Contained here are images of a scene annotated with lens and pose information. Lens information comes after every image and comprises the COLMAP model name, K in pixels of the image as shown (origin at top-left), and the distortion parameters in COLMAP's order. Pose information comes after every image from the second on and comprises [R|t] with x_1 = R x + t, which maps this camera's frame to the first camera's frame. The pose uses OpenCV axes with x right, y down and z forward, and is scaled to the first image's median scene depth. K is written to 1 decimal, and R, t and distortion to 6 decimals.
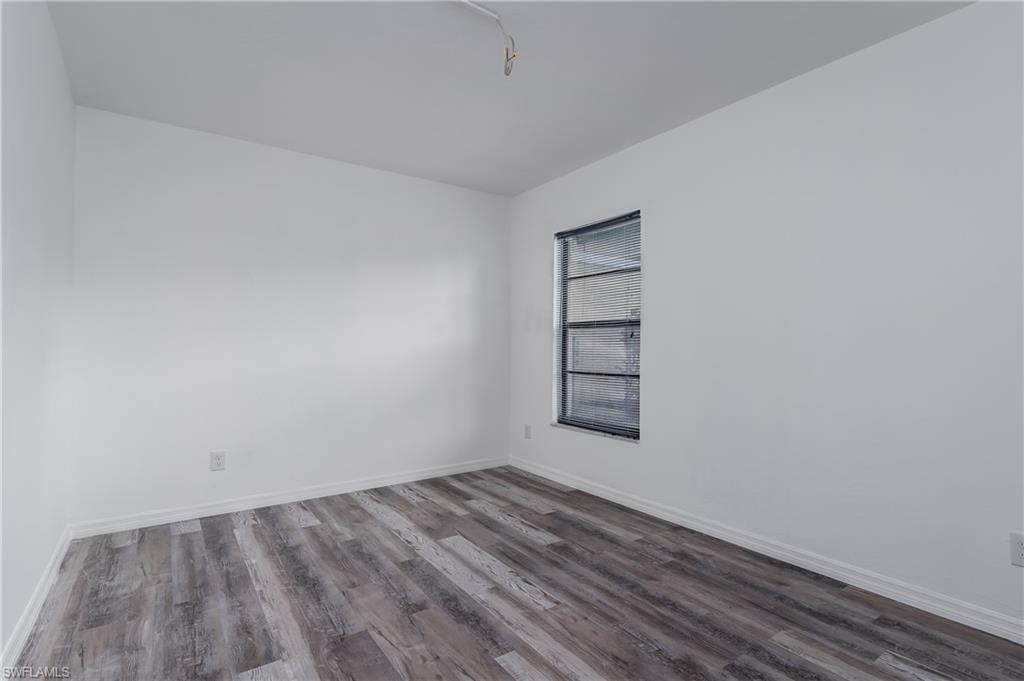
lens RADIAL K [[496.1, 0, 512.0], [0, 496.1, 340.5], [0, 0, 1]] dist [-0.000003, 0.000219]
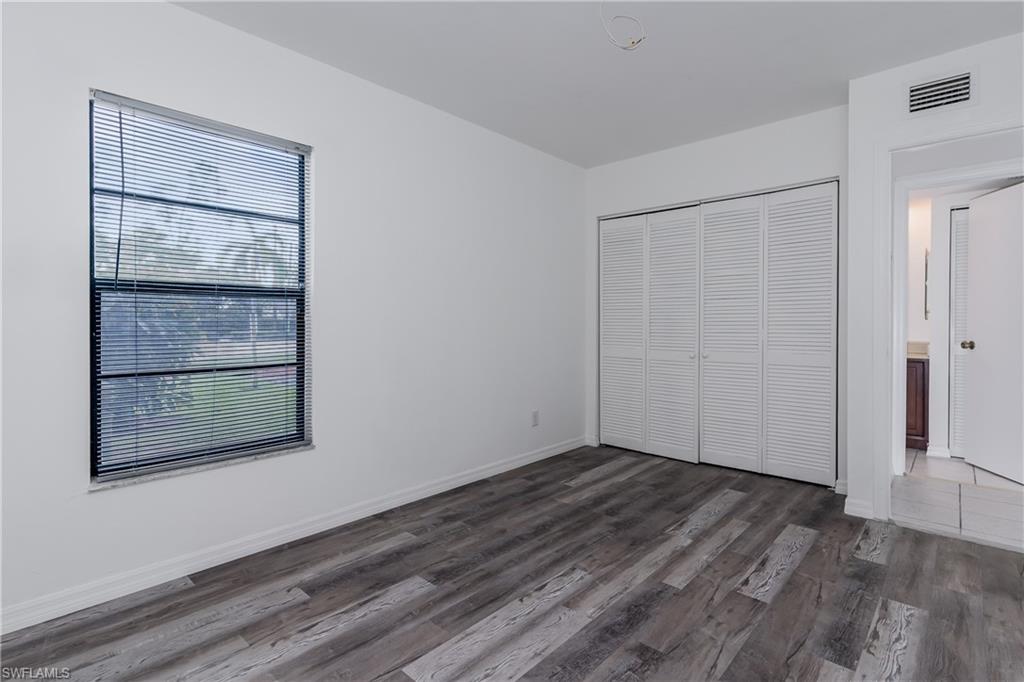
lens RADIAL K [[496.1, 0, 512.0], [0, 496.1, 341.0], [0, 0, 1]] dist [-0.000003, 0.000219]
pose [[-0.209488, -0.040947, 0.976954, -0.791128], [-0.007190, 0.999160, 0.040336, 0.006093], [-0.977785, 0.001426, -0.209606, 1.202886]]
